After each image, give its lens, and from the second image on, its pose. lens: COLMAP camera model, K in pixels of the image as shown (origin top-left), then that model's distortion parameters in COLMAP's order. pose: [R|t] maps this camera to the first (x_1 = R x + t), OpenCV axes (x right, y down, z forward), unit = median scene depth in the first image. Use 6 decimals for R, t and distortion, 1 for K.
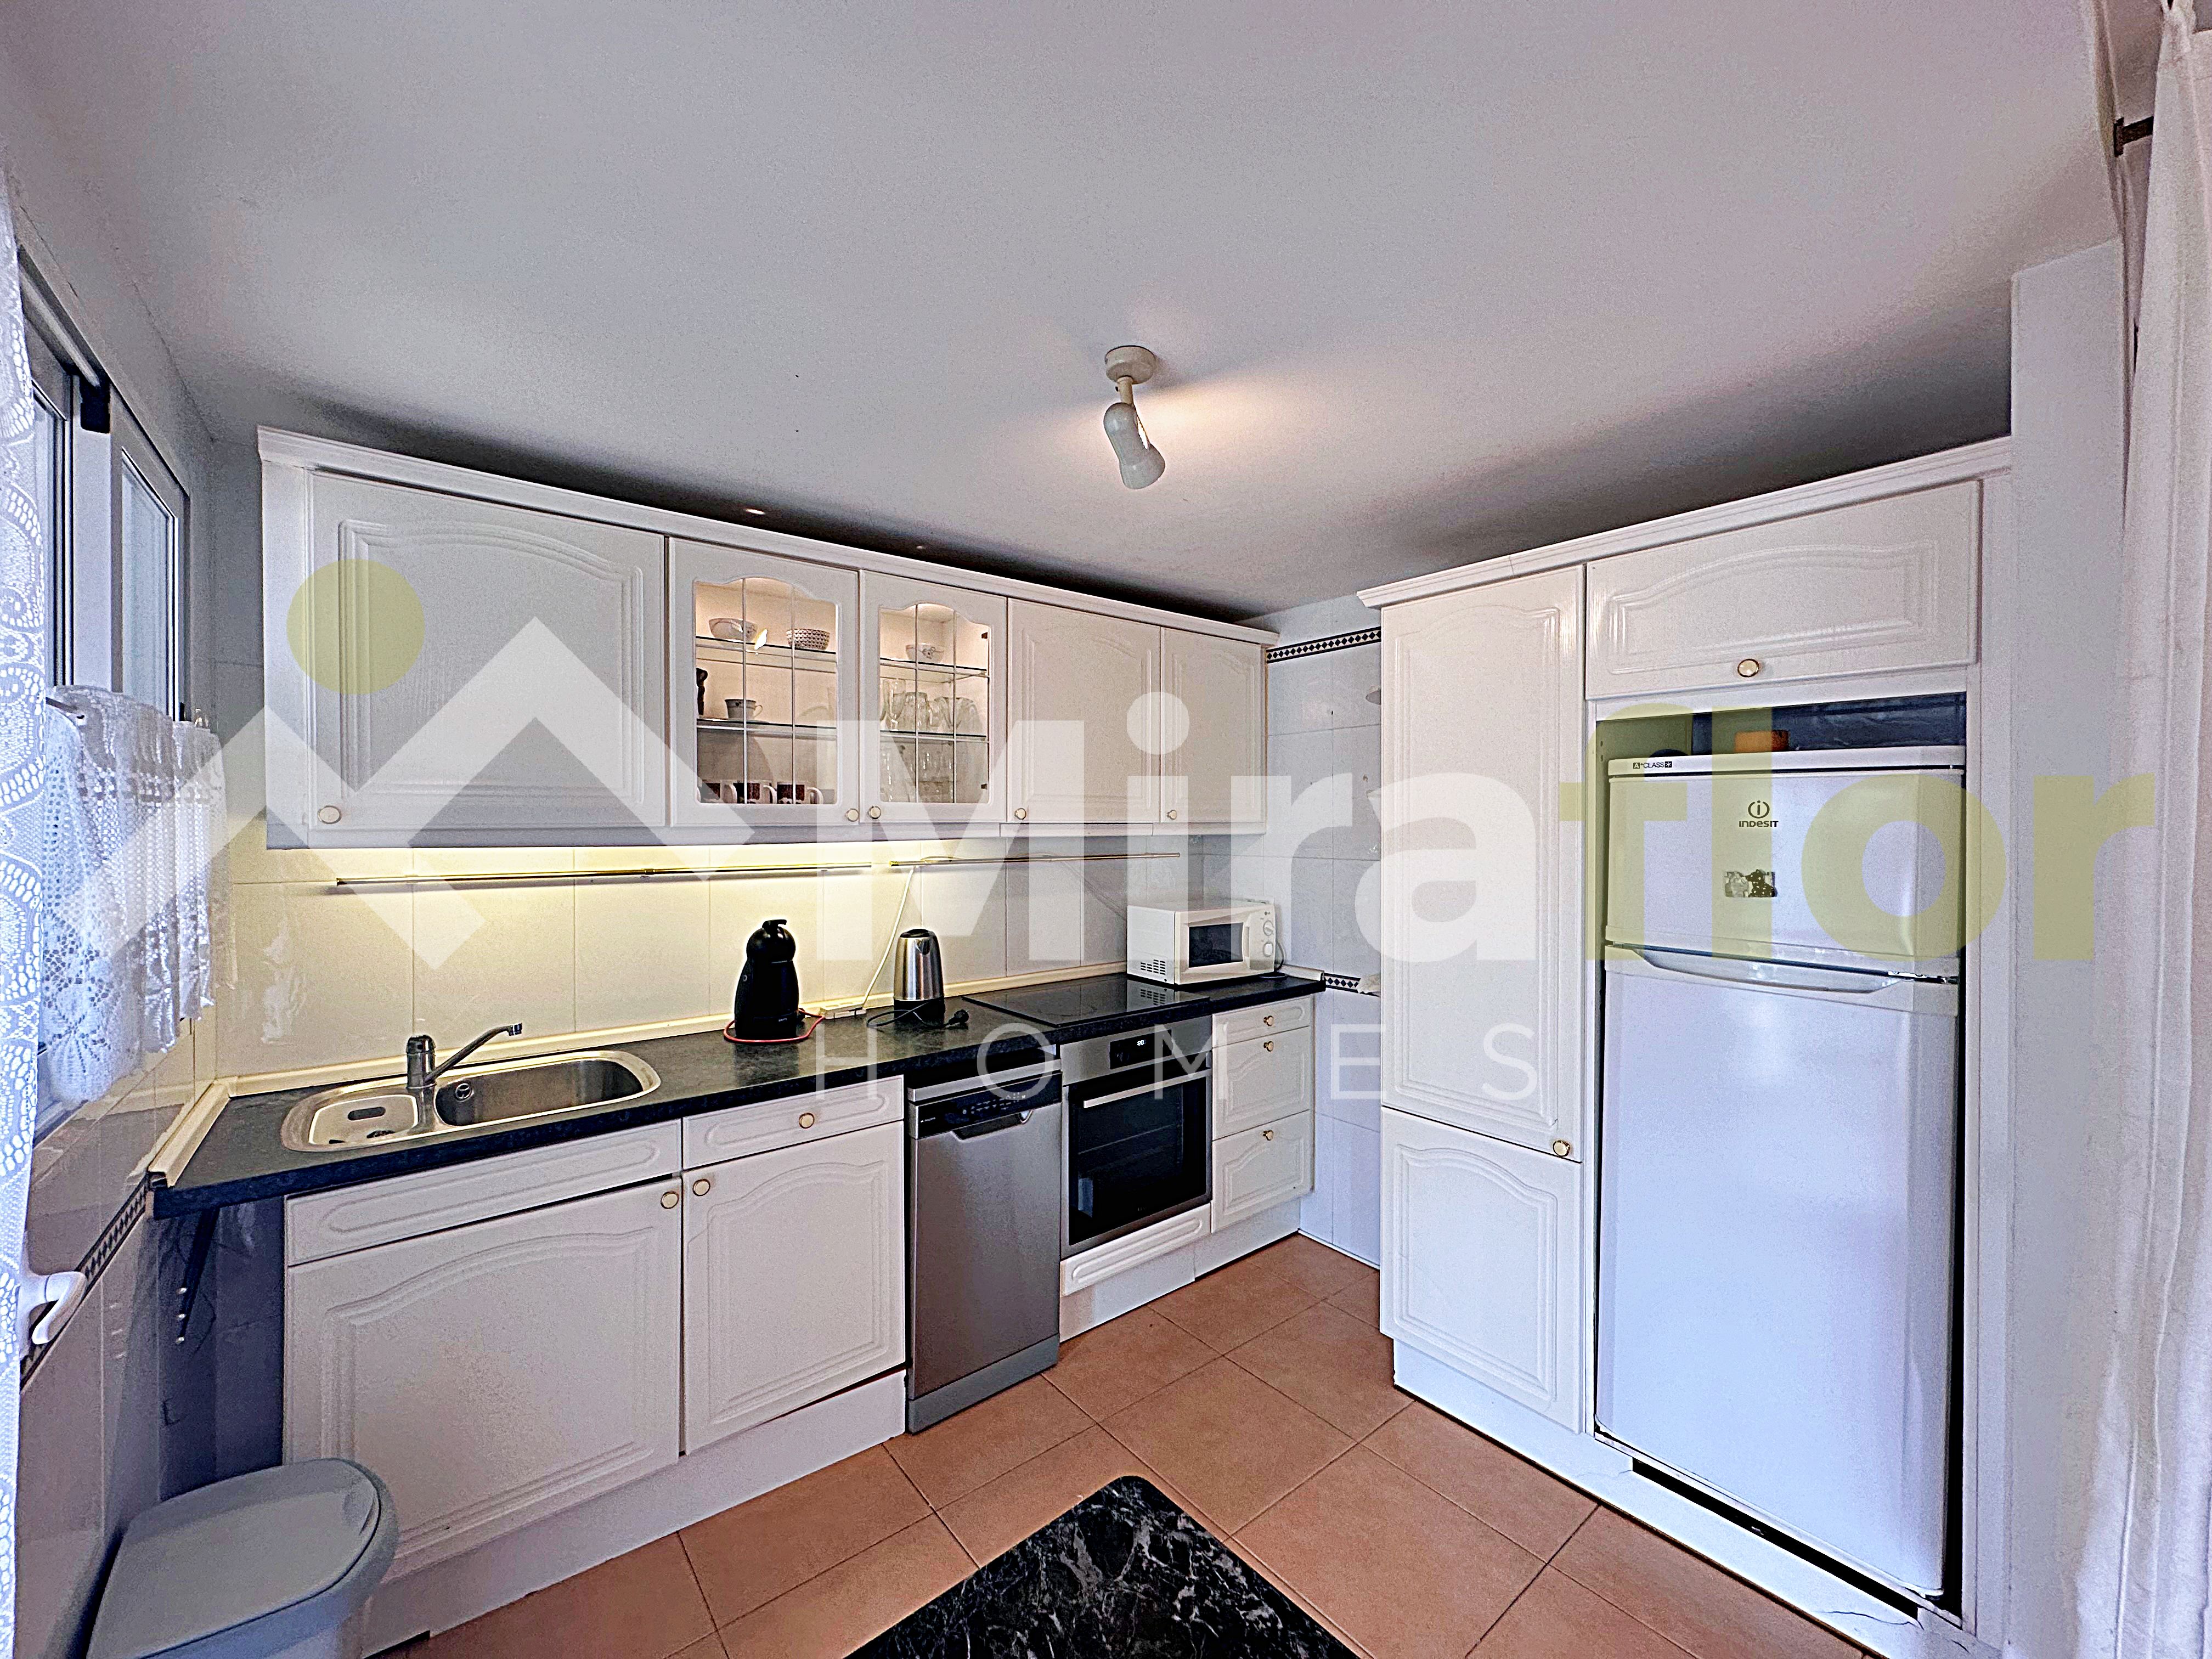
lens RADIAL K [[883.2, 0, 1118.7], [0, 883.2, 835.9], [0, 0, 1]] dist [-0.001754, -0.000368]
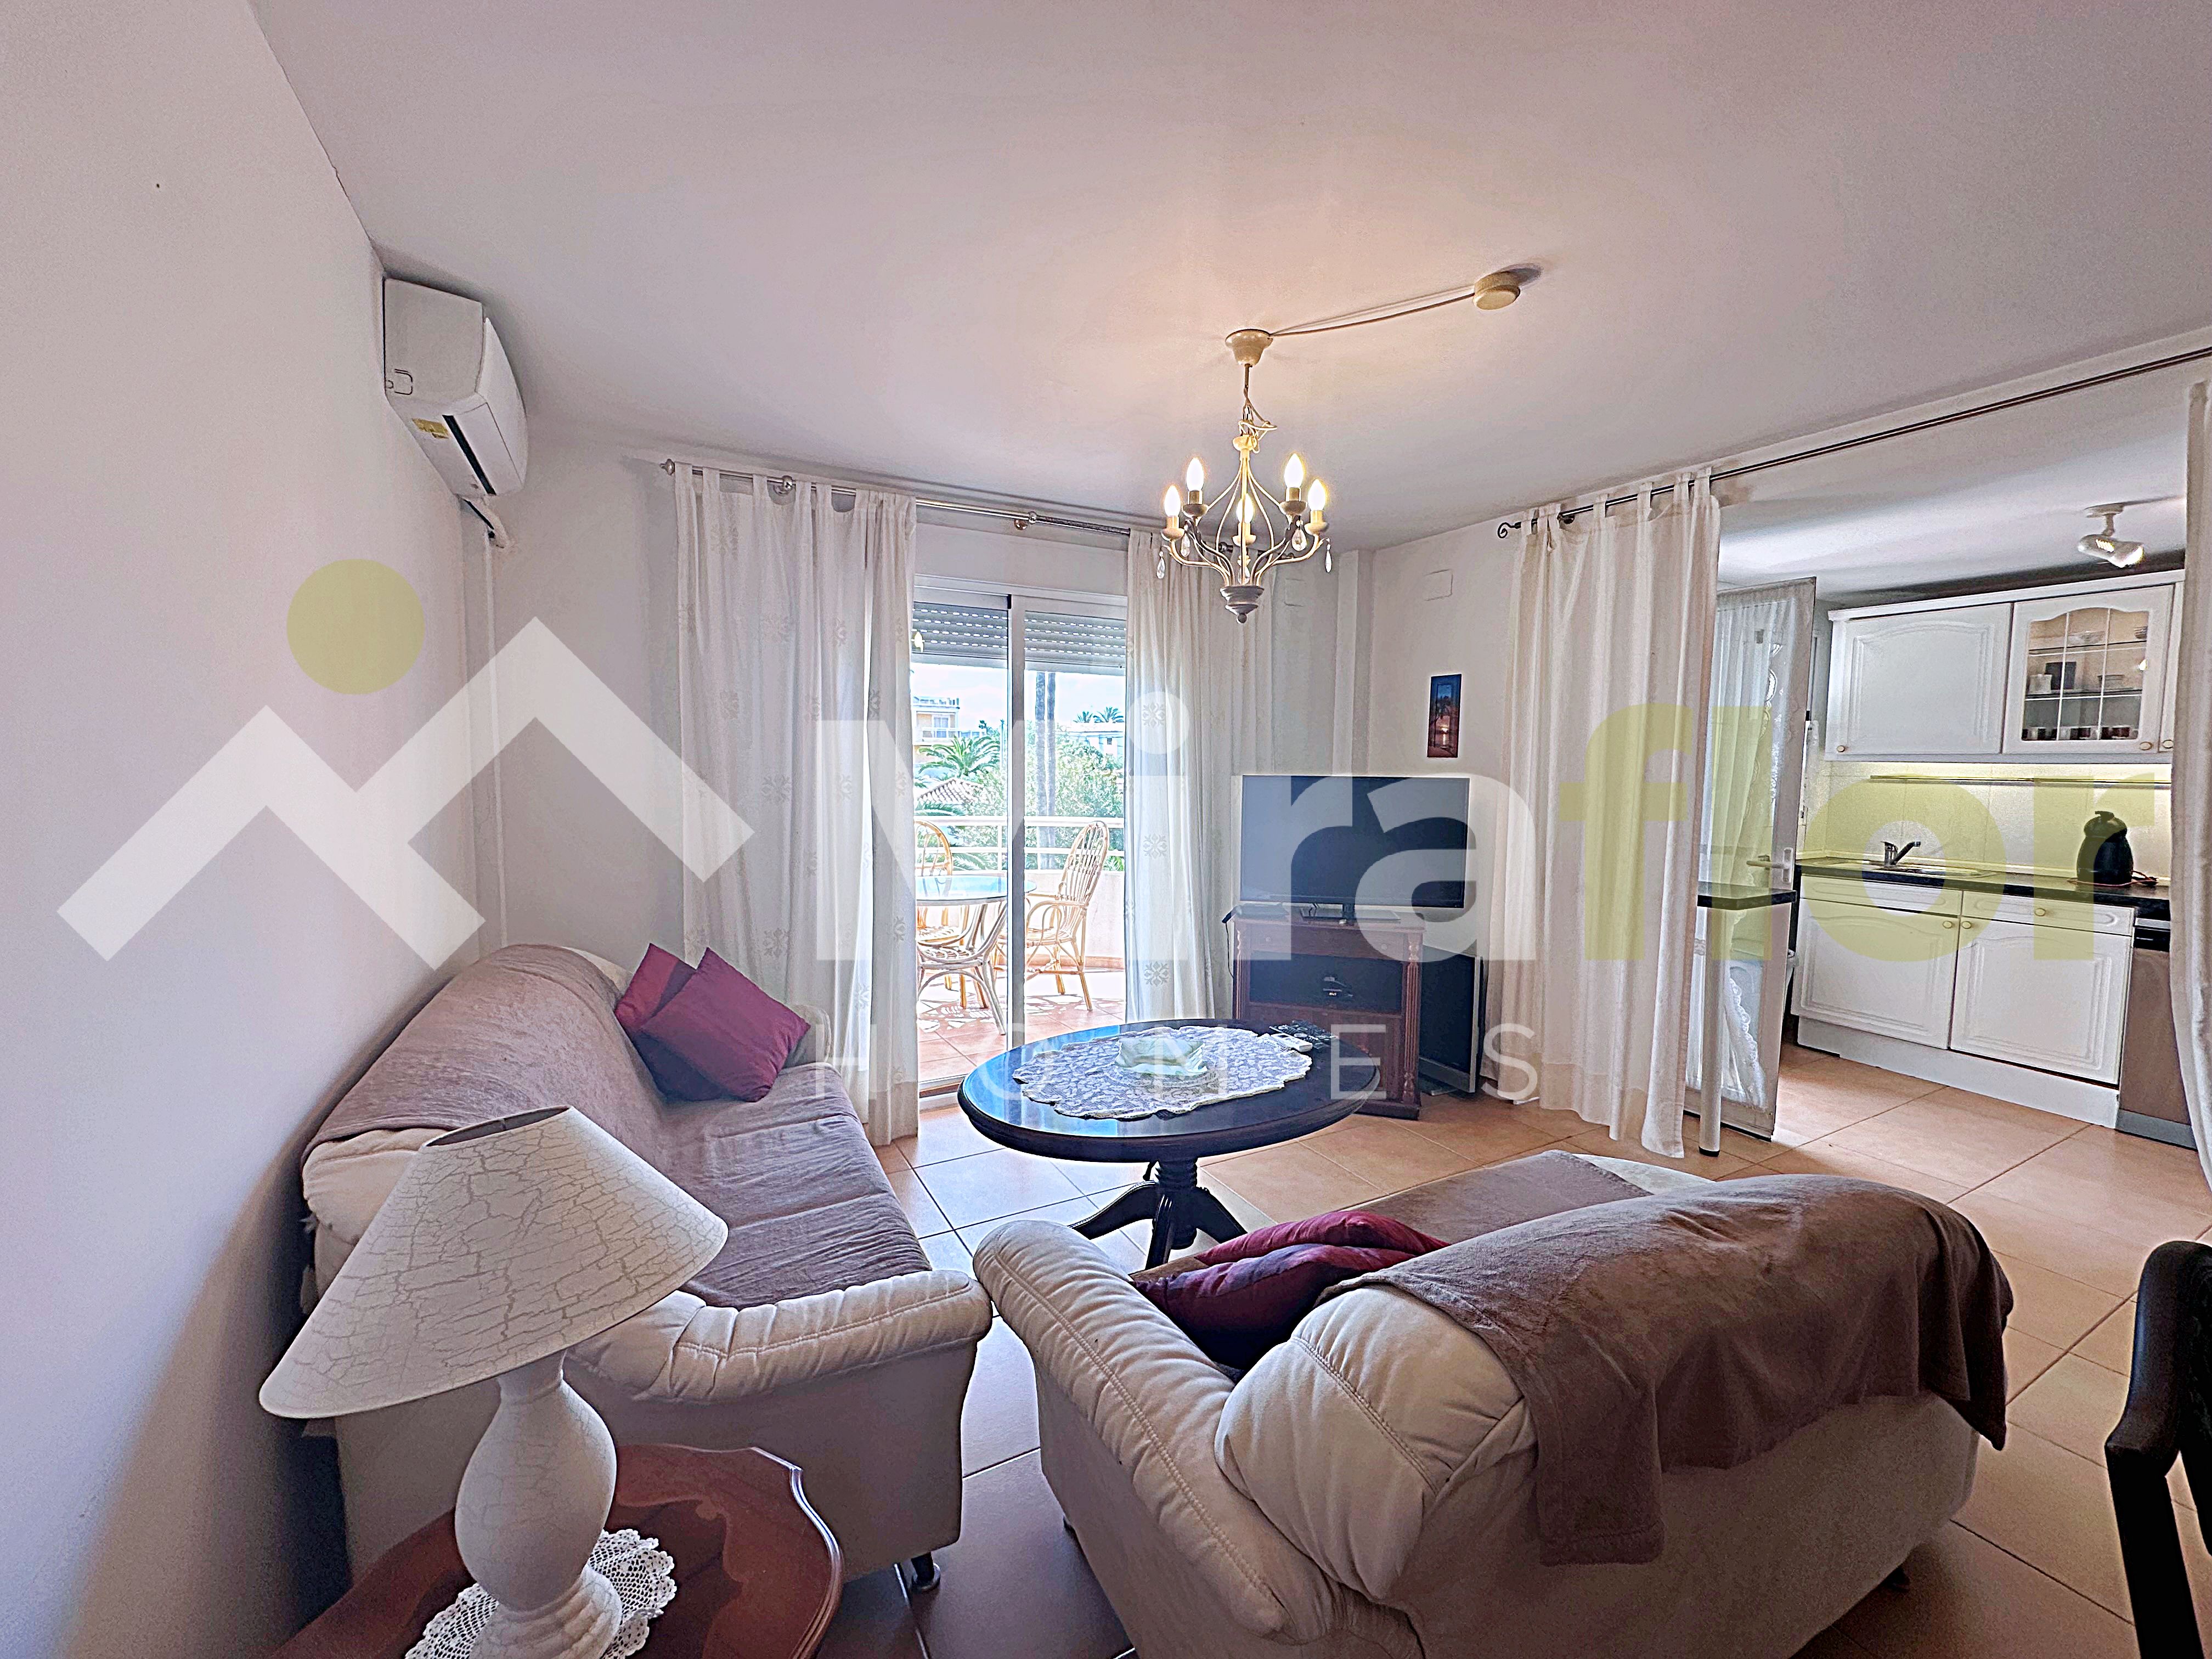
lens RADIAL K [[883.2, 0, 1100.7], [0, 883.2, 825.8], [0, 0, 1]] dist [-0.001754, -0.000368]
pose [[-0.198202, 0.071860, -0.977523, 1.468950], [-0.019560, 0.996820, 0.077245, 0.028802], [0.979966, 0.034431, -0.196166, -0.466826]]
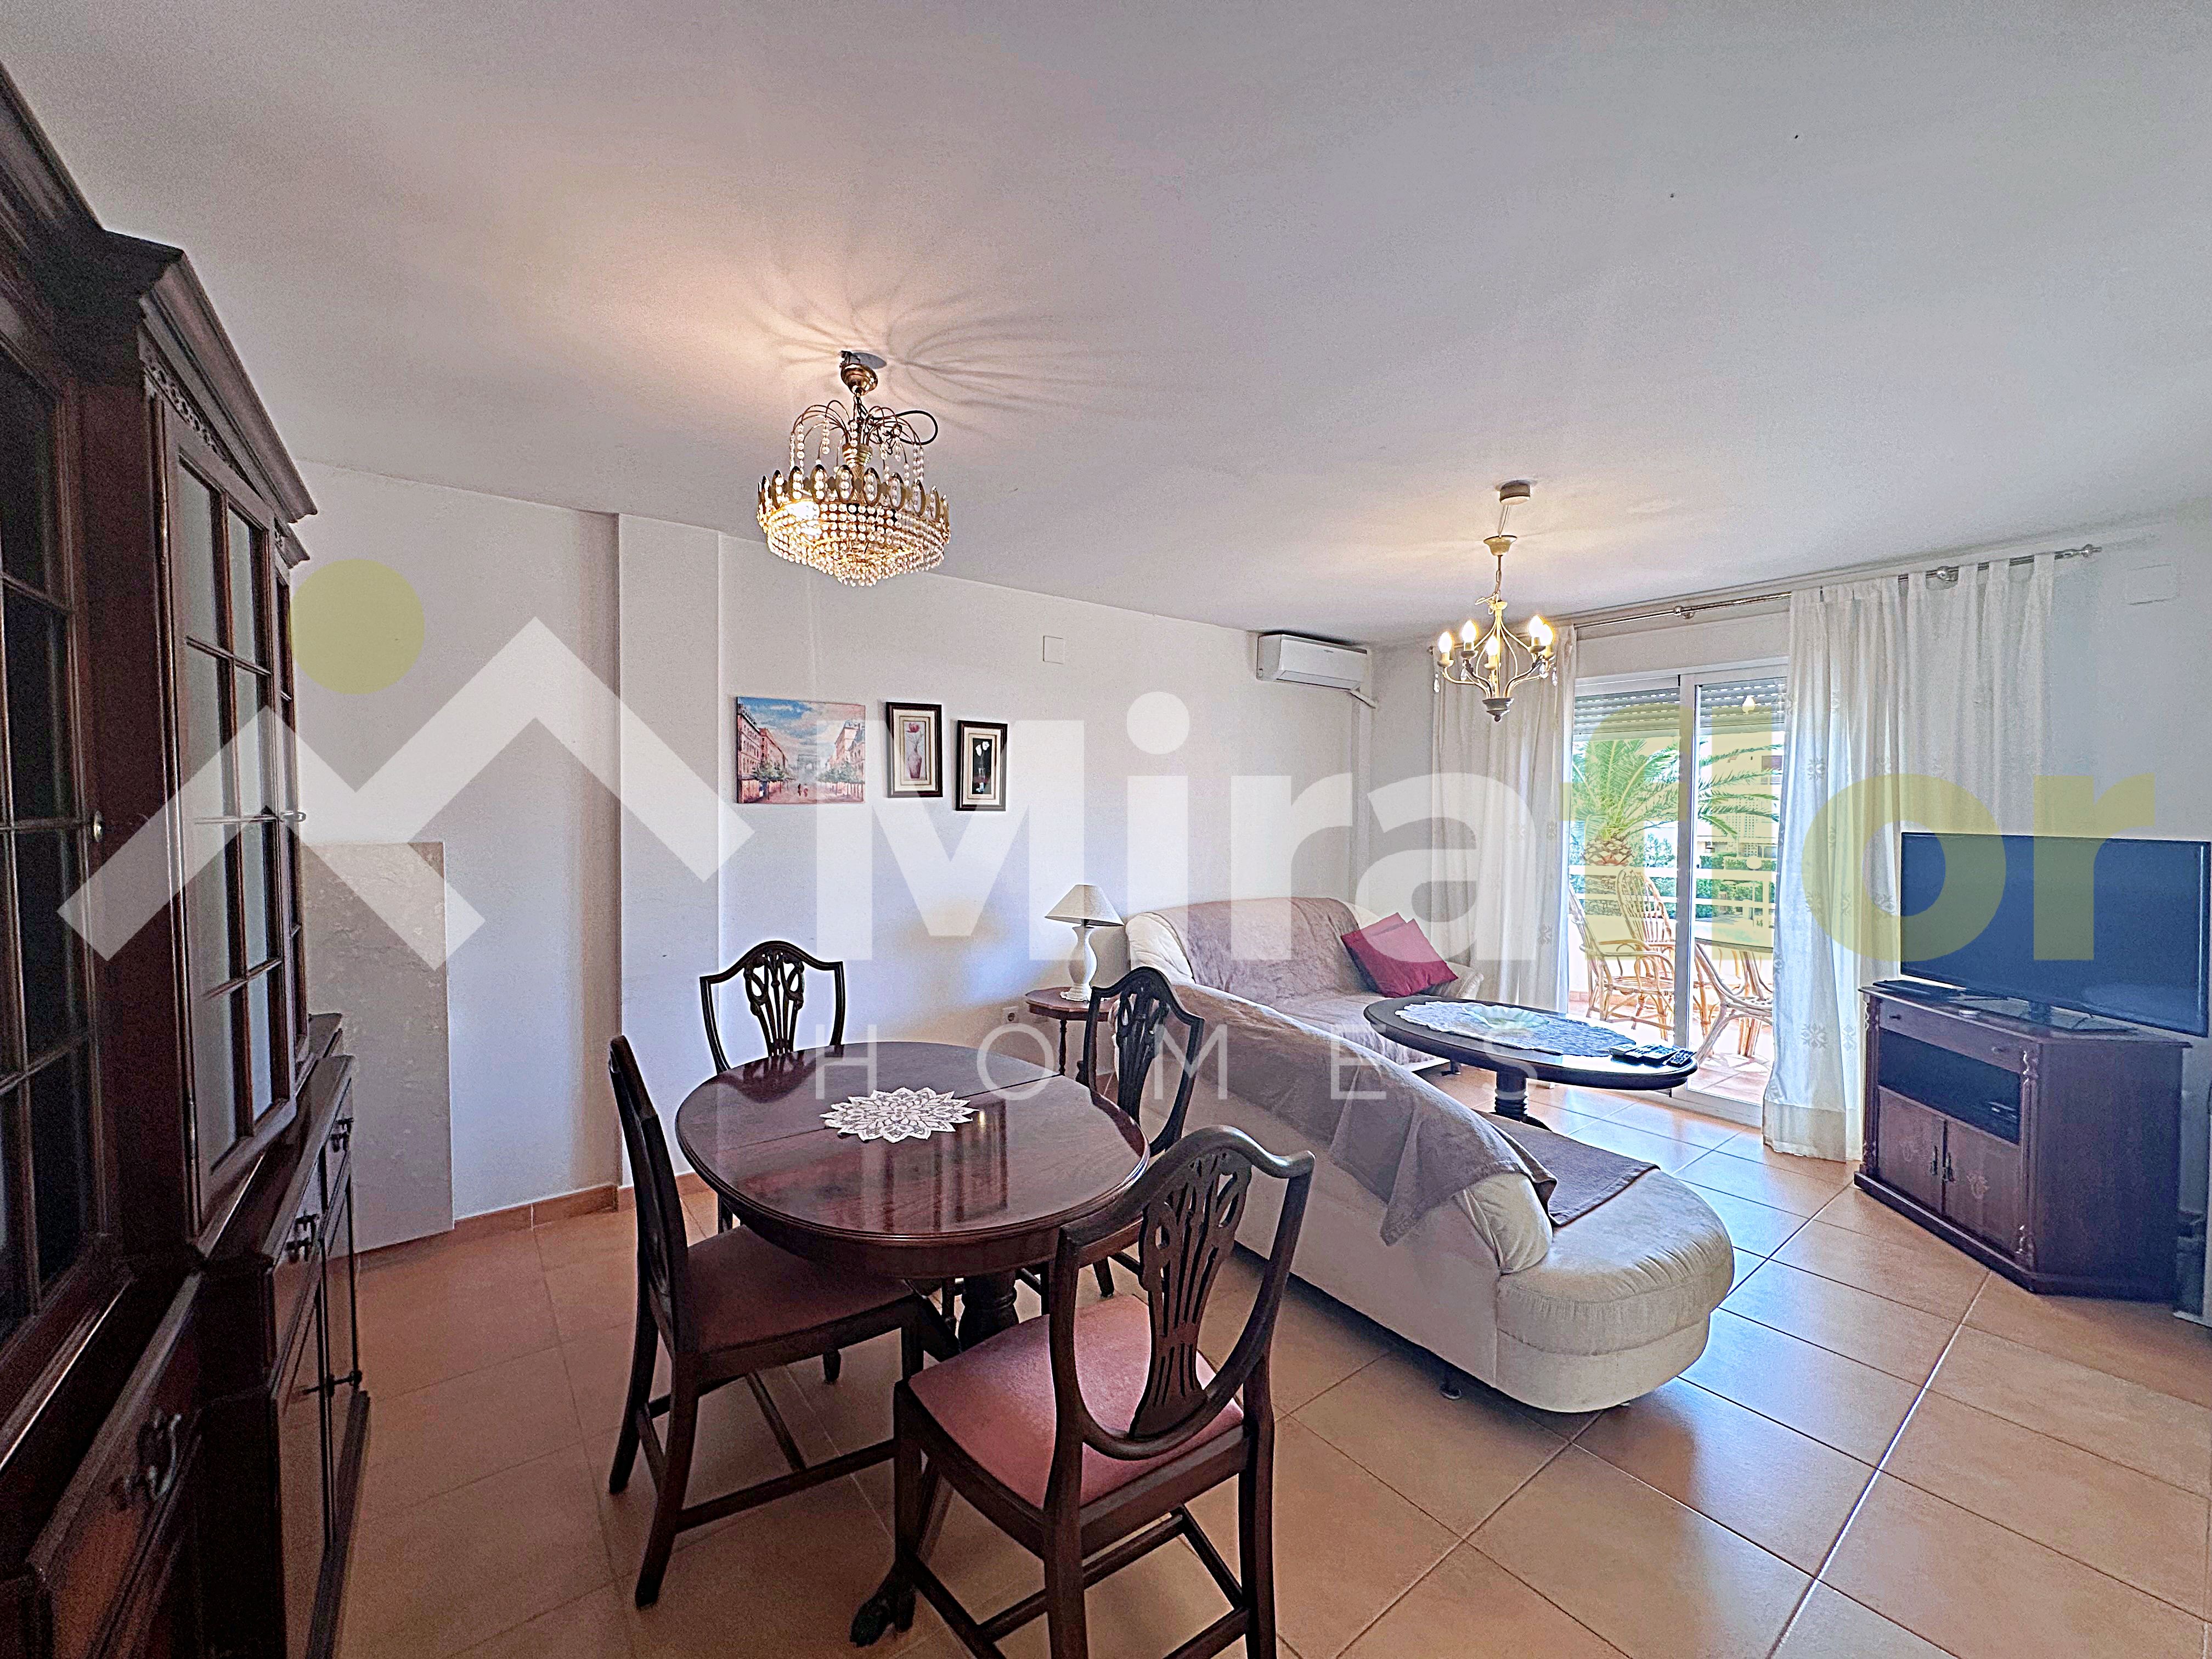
lens RADIAL K [[883.2, 0, 1100.4], [0, 883.2, 828.3], [0, 0, 1]] dist [-0.001754, -0.000368]
pose [[-0.999180, -0.007965, 0.039700, 1.096278], [-0.006543, 0.999337, 0.035813, 0.007711], [-0.039959, 0.035524, -0.998570, 0.888252]]
